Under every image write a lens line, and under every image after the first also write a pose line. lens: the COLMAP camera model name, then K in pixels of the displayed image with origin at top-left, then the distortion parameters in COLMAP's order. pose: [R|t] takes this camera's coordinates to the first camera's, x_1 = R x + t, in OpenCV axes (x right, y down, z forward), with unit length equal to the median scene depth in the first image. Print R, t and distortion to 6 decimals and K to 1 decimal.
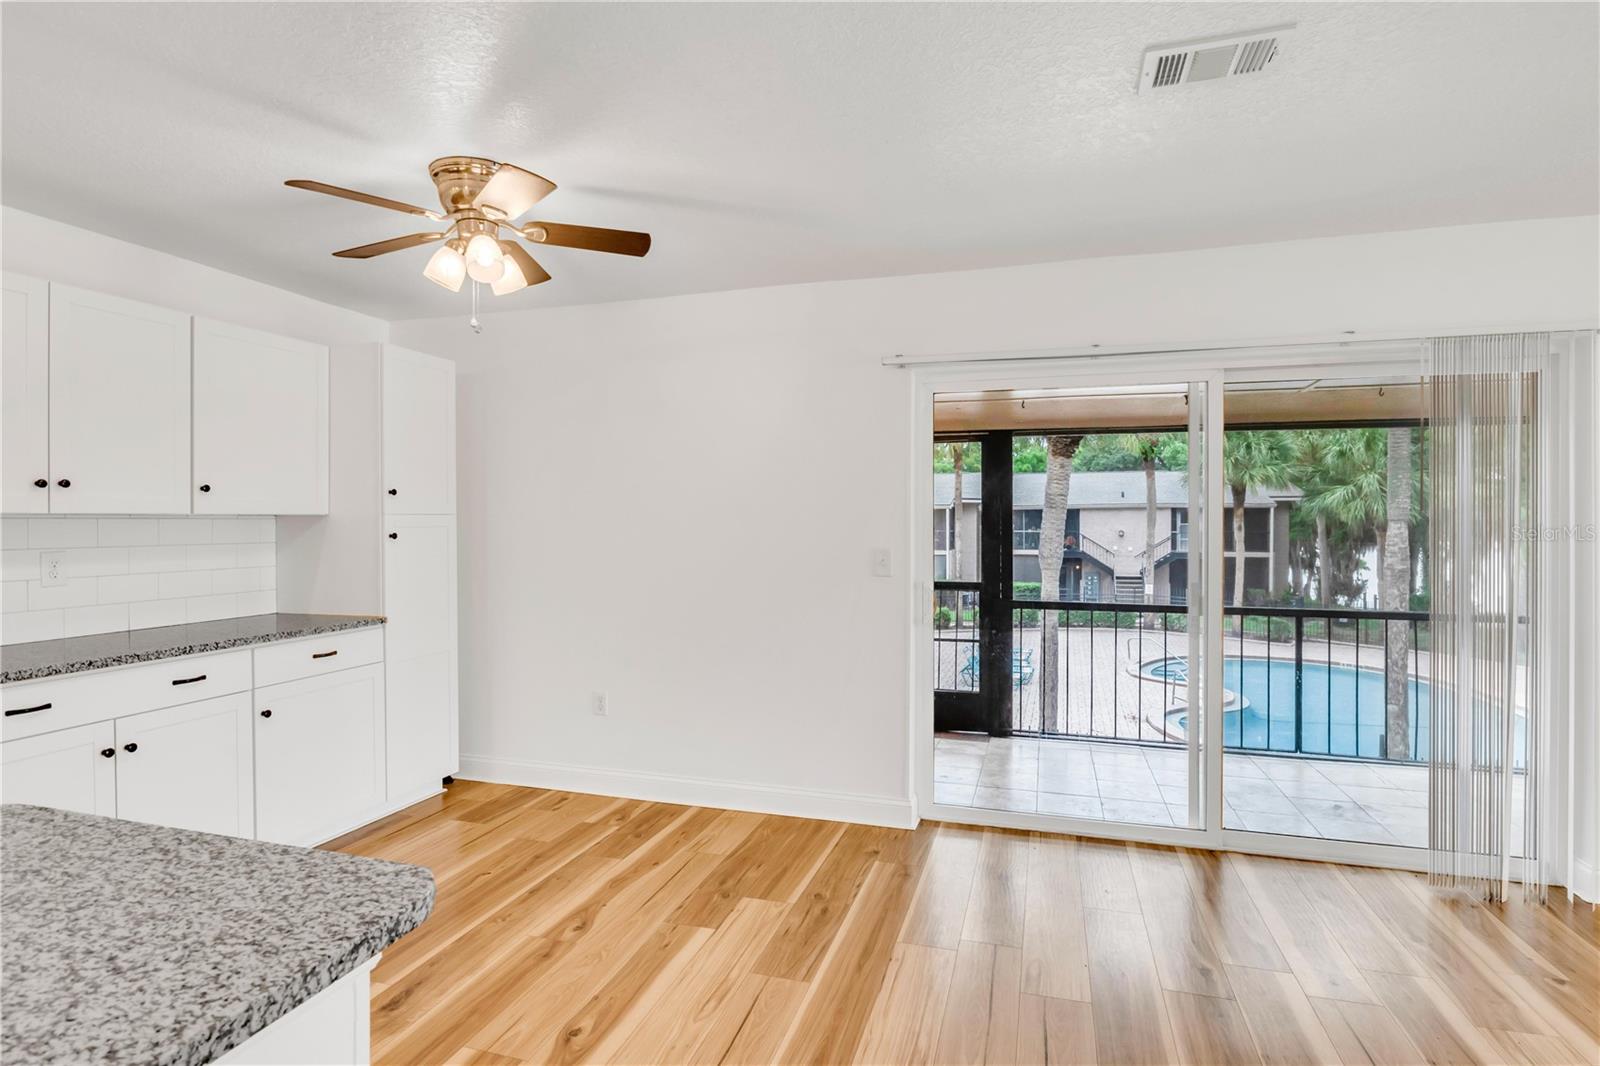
lens RADIAL K [[819.9, 0, 805.2], [0, 819.9, 540.9], [0, 0, 1]] dist [-0.004537, -0.003296]
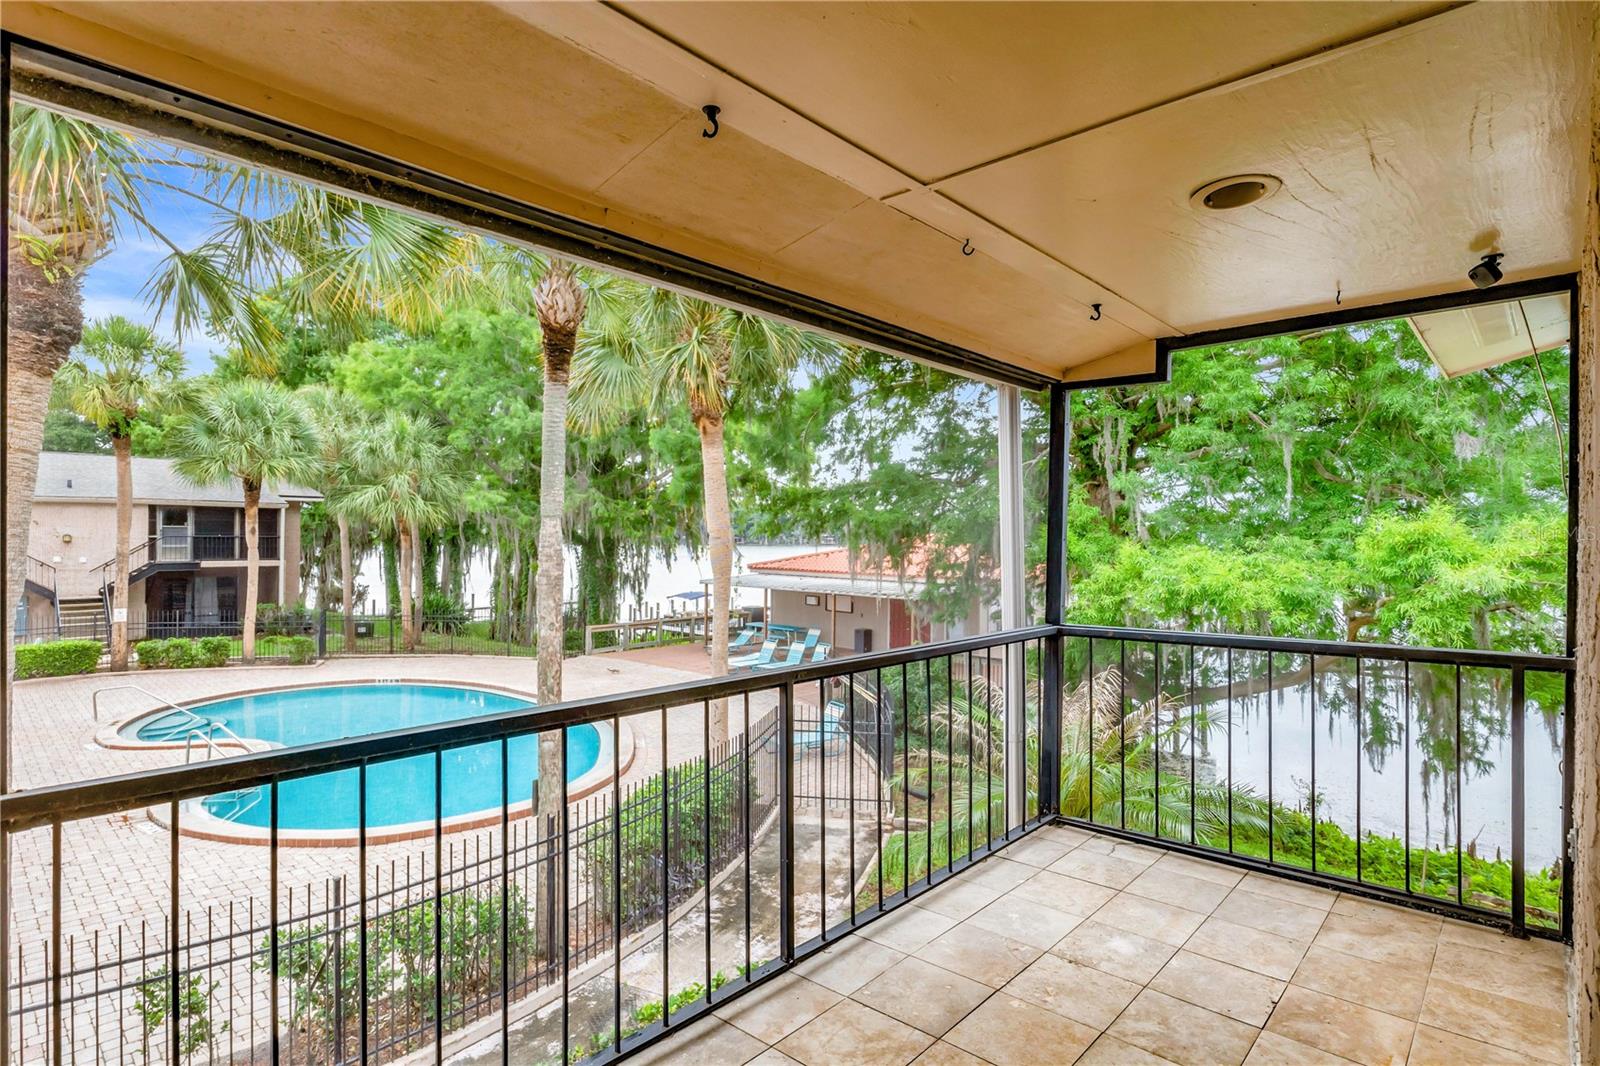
lens RADIAL K [[843.2, 0, 805.9], [0, 843.2, 533.9], [0, 0, 1]] dist [-0.000382, 0.000261]
pose [[0.448525, 0.002089, 0.893768, 0.024777], [0.012186, 0.999890, -0.008453, 0.000885], [-0.893687, 0.014683, 0.448450, 0.123390]]
